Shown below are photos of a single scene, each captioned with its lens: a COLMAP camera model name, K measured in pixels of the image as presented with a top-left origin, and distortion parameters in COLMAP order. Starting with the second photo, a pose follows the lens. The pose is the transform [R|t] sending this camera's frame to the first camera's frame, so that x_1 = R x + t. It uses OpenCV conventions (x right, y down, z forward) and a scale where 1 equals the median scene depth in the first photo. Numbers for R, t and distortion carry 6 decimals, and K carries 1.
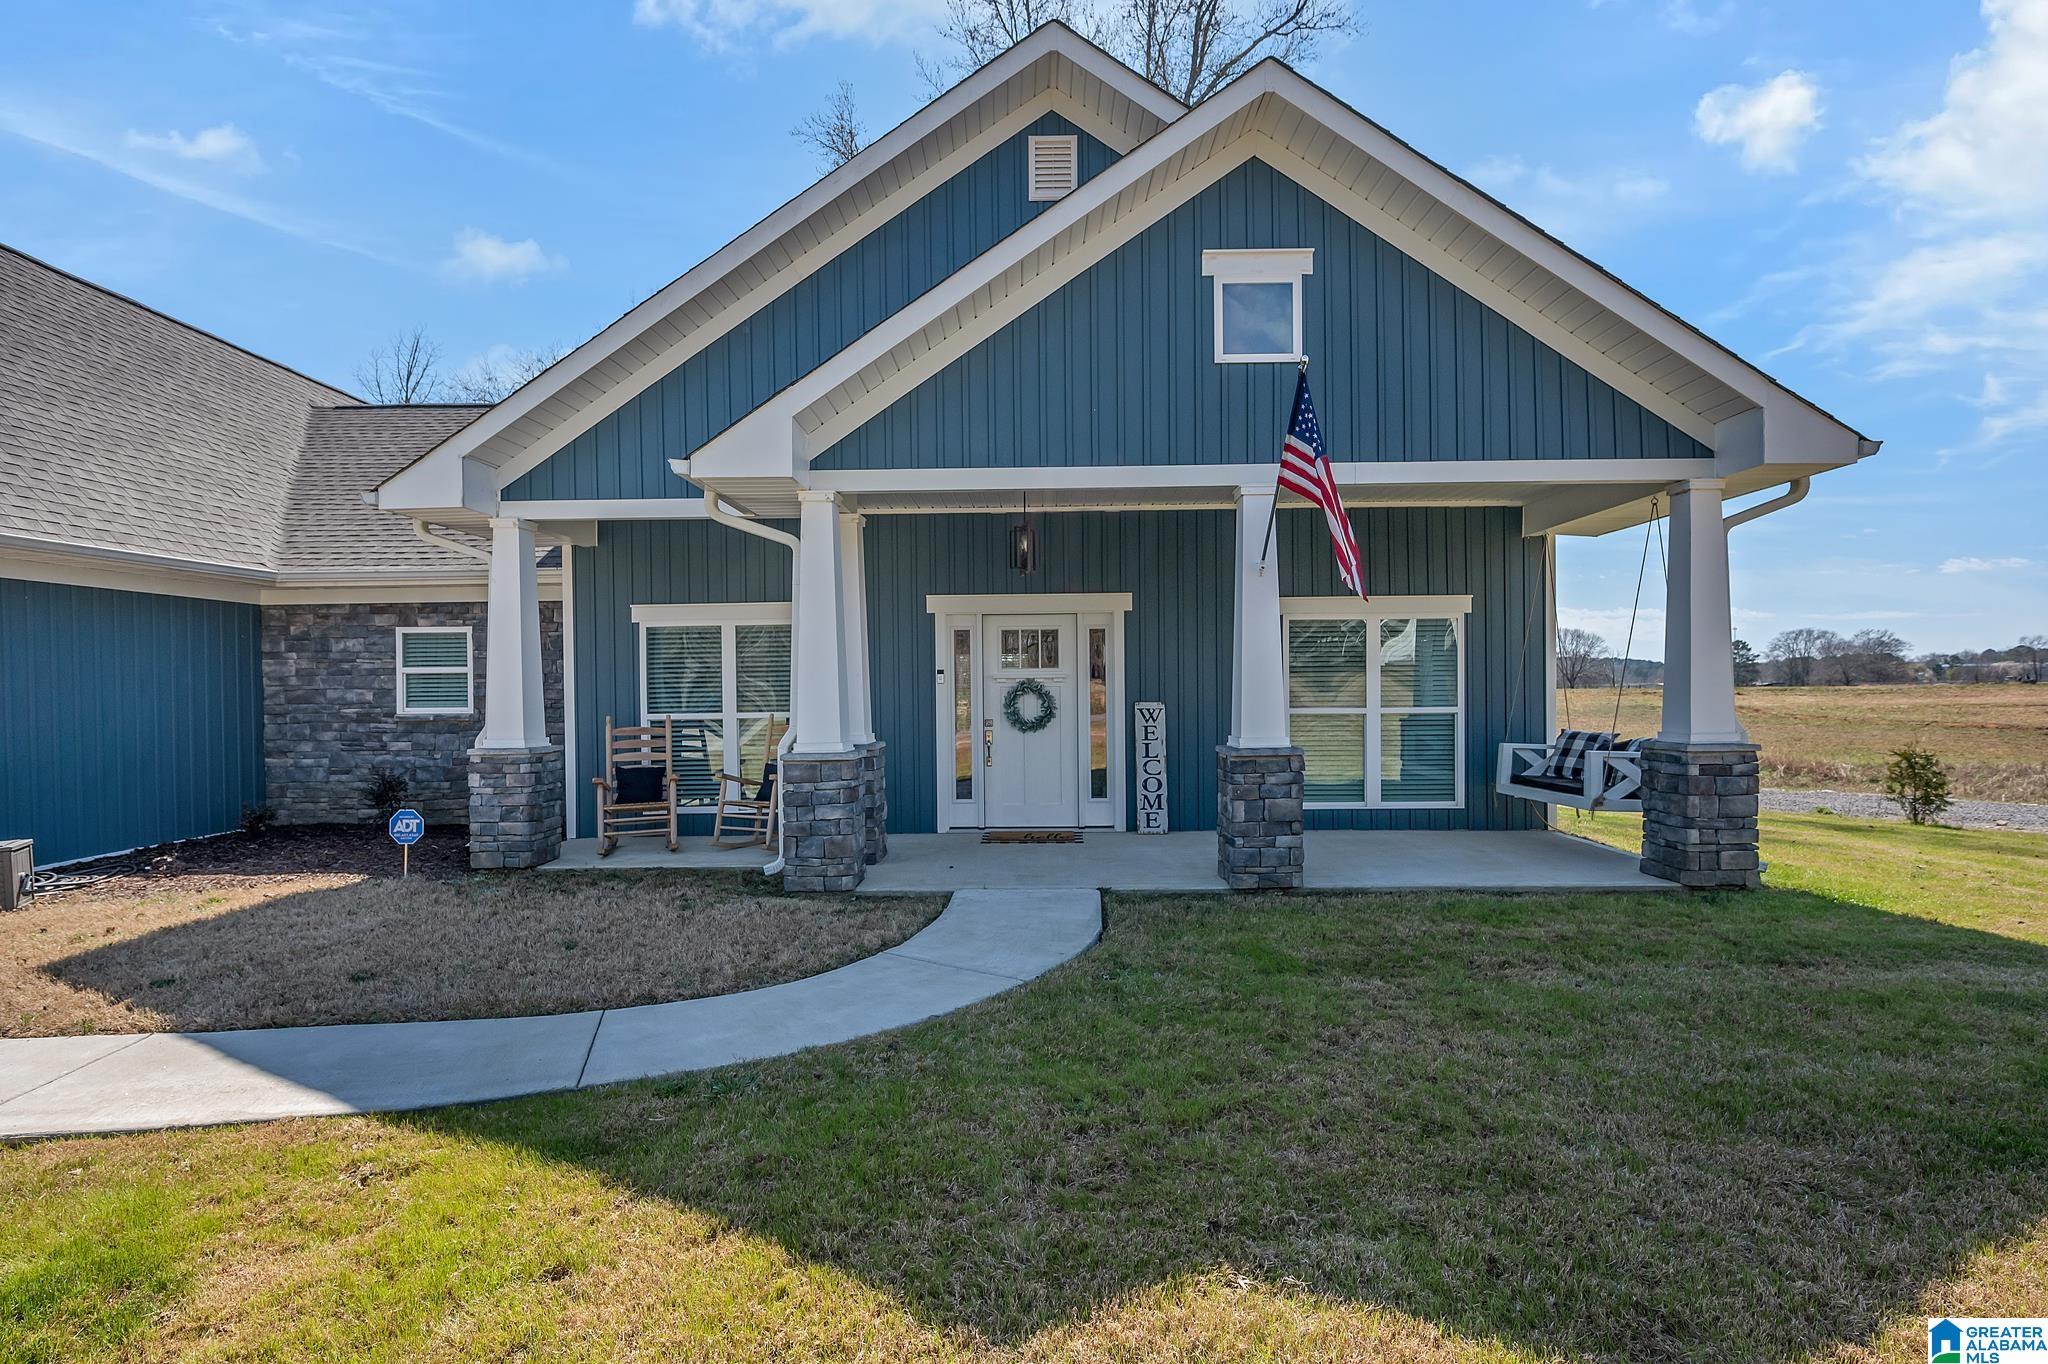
lens RADIAL K [[949.3, 0, 1022.7], [0, 949.3, 696.2], [0, 0, 1]] dist [0.003277, -0.000007]
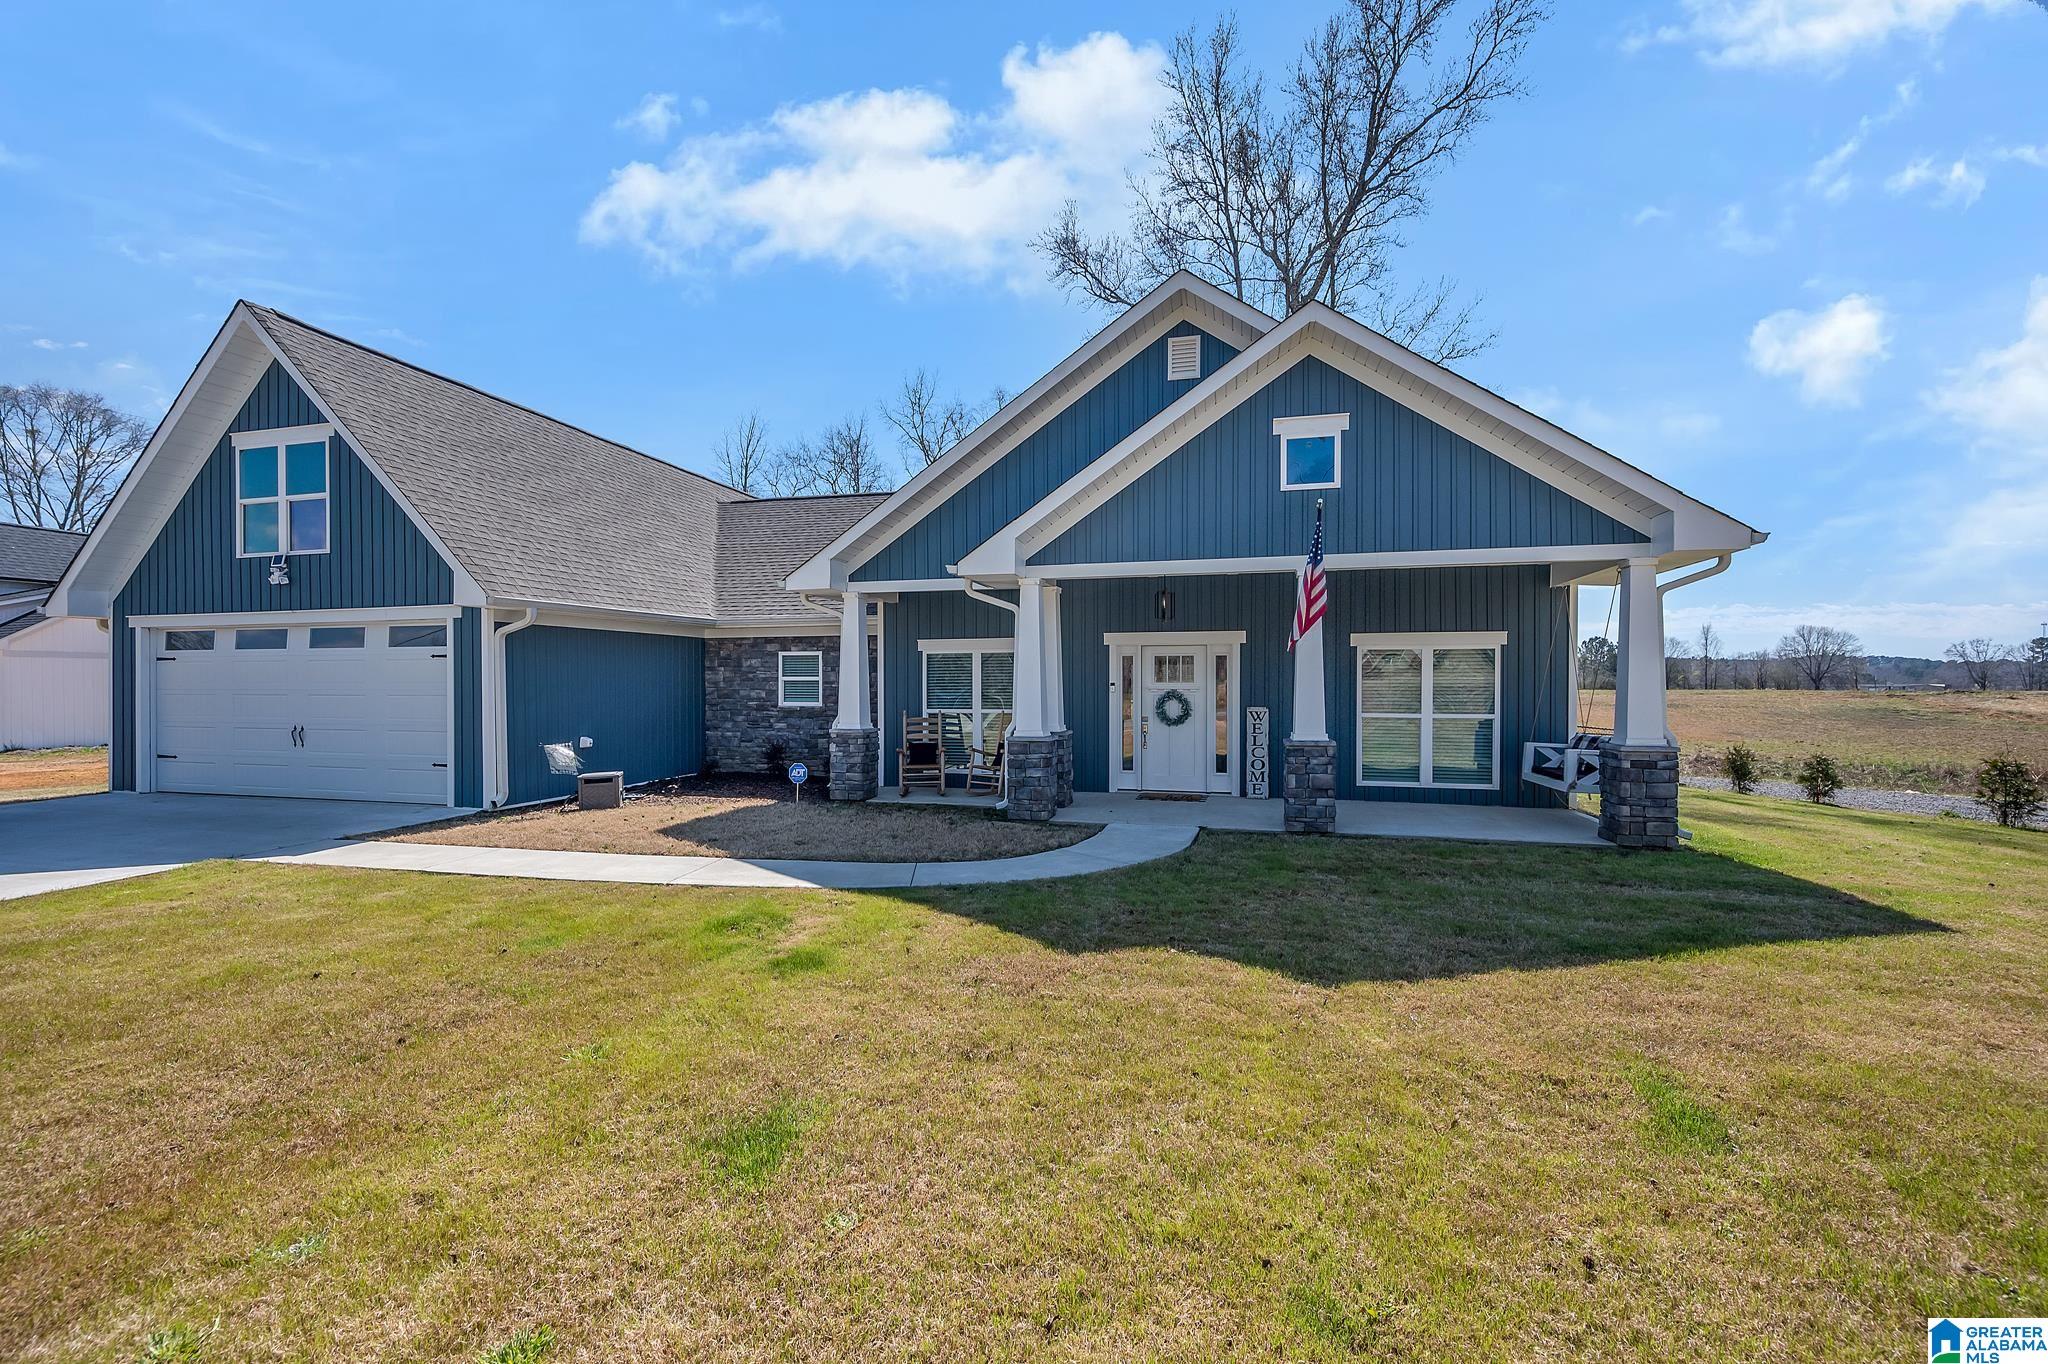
lens RADIAL K [[825.5, 0, 1024.0], [0, 825.5, 682.0], [0, 0, 1]] dist [0.000204, 0.000093]
pose [[0.971431, 0.009678, -0.237123, 0.093626], [-0.011752, 0.999904, -0.007337, -0.019787], [0.237029, 0.009914, 0.971452, -0.319577]]
